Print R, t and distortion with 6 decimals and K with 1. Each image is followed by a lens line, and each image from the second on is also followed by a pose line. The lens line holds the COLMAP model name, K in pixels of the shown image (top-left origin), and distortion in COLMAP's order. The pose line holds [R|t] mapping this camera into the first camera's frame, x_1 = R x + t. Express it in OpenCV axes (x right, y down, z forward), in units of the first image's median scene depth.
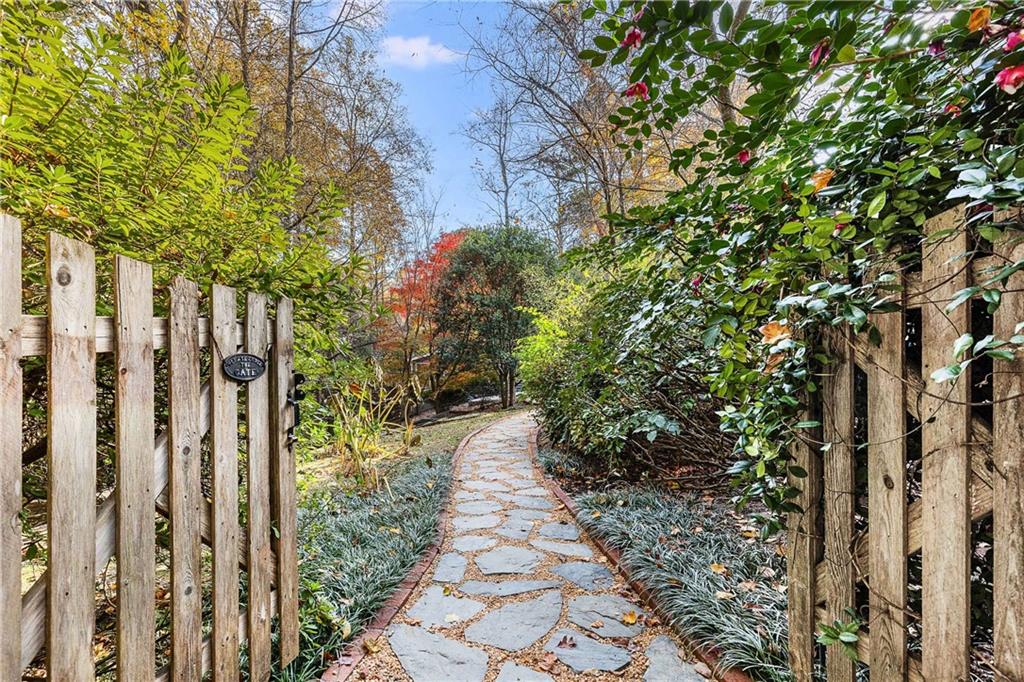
lens RADIAL K [[443.2, 0, 513.8], [0, 443.2, 343.0], [0, 0, 1]] dist [0.002892, 0.000141]
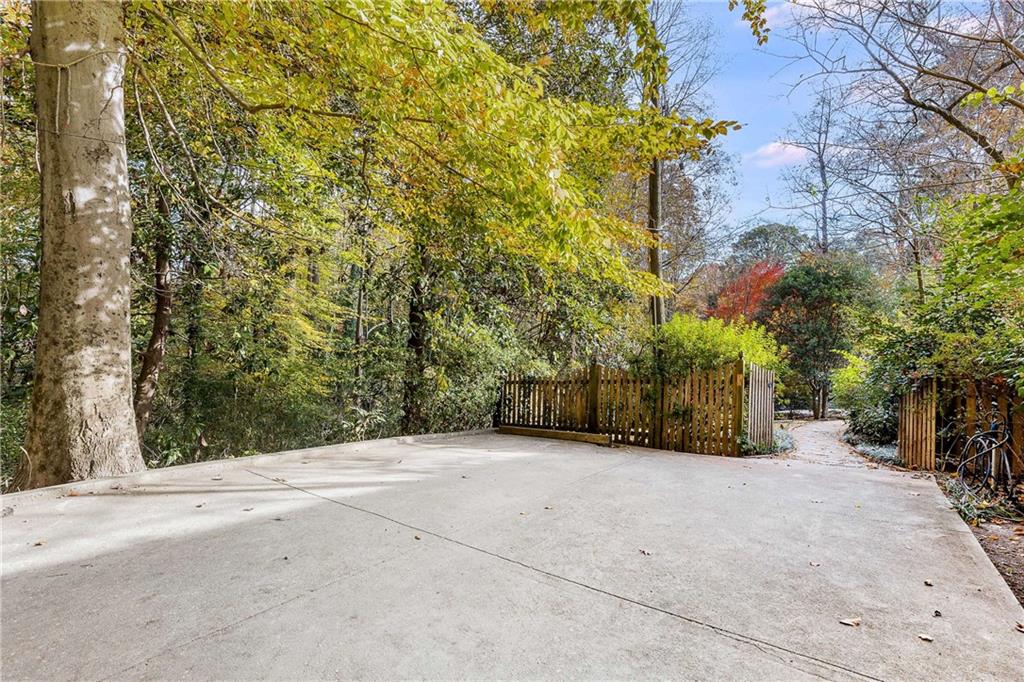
lens RADIAL K [[443.2, 0, 513.8], [0, 443.2, 343.0], [0, 0, 1]] dist [0.002892, 0.000141]
pose [[0.815267, 0.034431, -0.578061, -0.000997], [-0.038725, 0.999238, 0.004901, -0.018345], [0.577789, 0.018390, 0.815979, -0.269293]]
